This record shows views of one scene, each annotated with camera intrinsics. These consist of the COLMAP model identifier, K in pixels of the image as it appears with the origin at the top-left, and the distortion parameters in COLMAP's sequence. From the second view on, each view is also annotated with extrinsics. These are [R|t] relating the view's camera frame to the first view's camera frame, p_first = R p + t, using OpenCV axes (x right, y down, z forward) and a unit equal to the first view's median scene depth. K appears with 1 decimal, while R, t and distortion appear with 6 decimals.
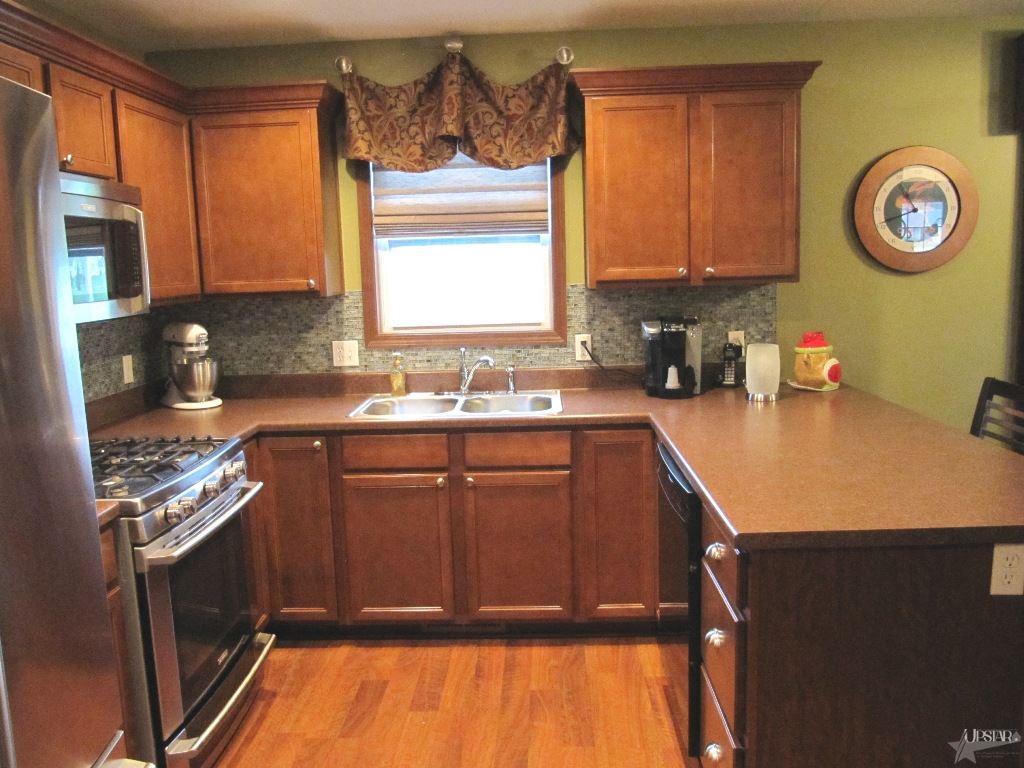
lens RADIAL K [[840.7, 0, 506.9], [0, 840.7, 382.0], [0, 0, 1]] dist [-0.068041, 0.042957]
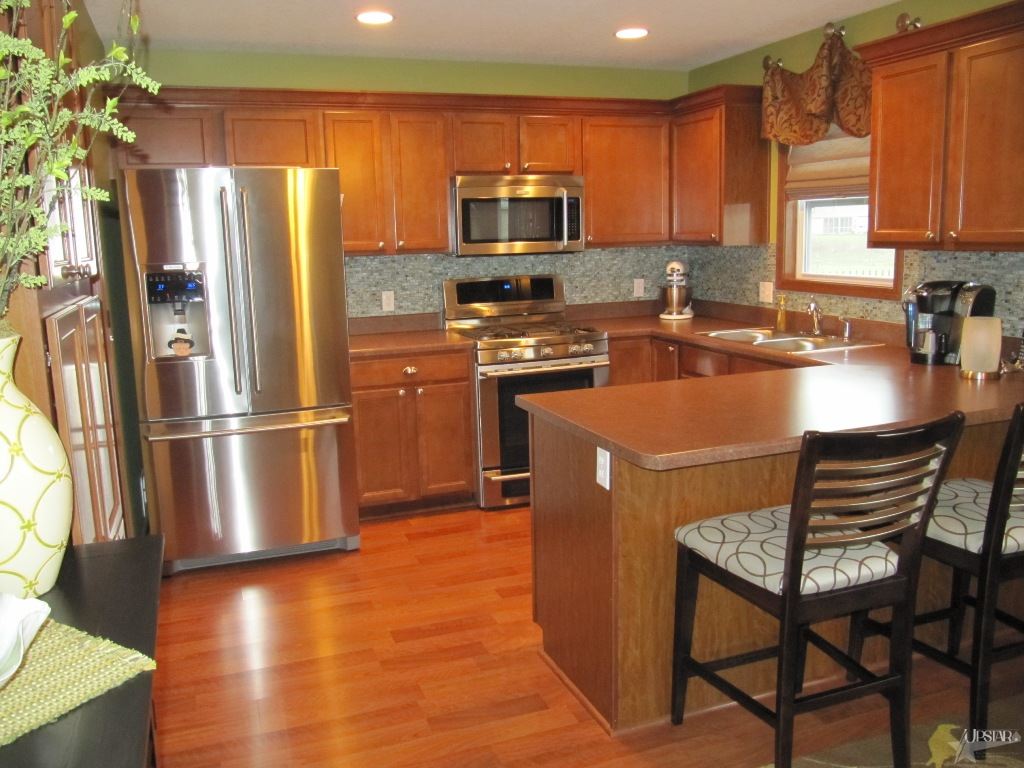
lens RADIAL K [[840.7, 0, 506.9], [0, 840.7, 382.0], [0, 0, 1]] dist [-0.068041, 0.042957]
pose [[0.383022, 0.183894, -0.905250, 0.855812], [-0.113085, 0.981948, 0.151627, -0.049680], [0.916791, 0.044293, 0.396904, 0.154263]]
